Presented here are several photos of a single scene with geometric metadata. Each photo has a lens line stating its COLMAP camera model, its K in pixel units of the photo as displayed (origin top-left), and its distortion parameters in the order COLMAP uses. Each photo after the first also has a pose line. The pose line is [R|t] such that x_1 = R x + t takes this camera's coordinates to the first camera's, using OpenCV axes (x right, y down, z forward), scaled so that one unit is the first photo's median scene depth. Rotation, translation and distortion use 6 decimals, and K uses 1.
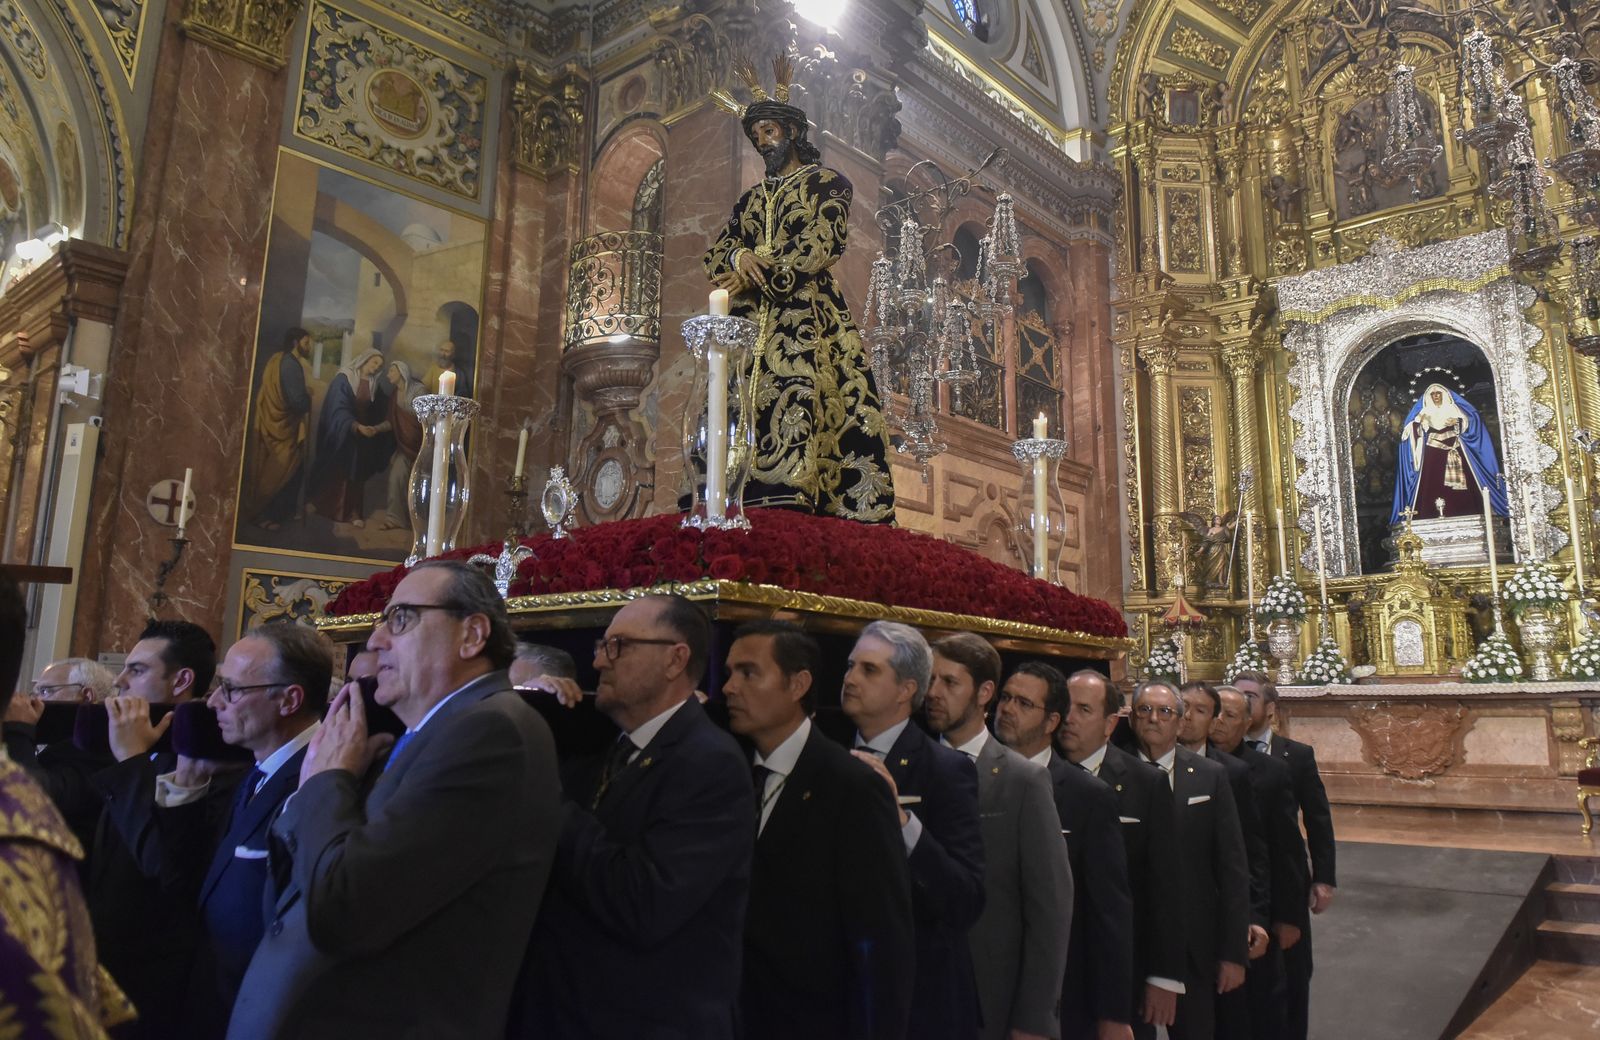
lens RADIAL K [[1215.6, 0, 822.3], [0, 1215.6, 460.4], [0, 0, 1]] dist [-0.048906, -0.007832]
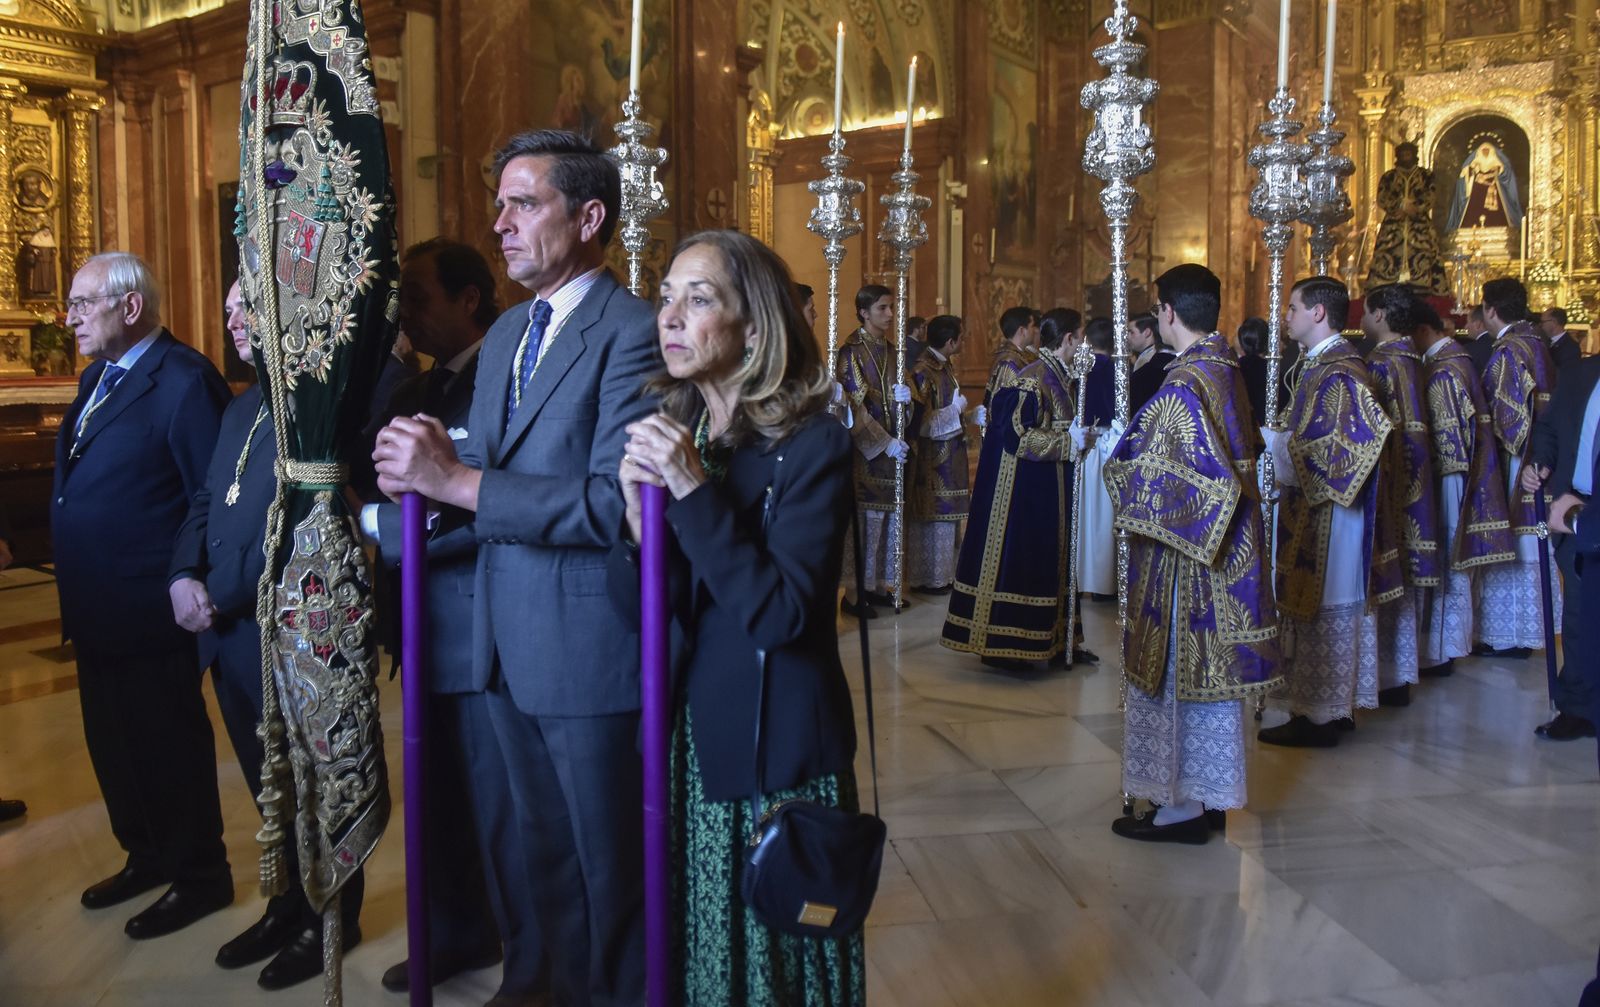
lens RADIAL K [[1298.4, 0, 770.3], [0, 1298.4, 437.6], [0, 0, 1]] dist [-0.038526, 0.013529]
pose [[0.995463, -0.017317, 0.093563, -0.646138], [-0.008172, 0.964109, 0.265381, -0.136452], [-0.094801, -0.264941, 0.959593, -0.707624]]
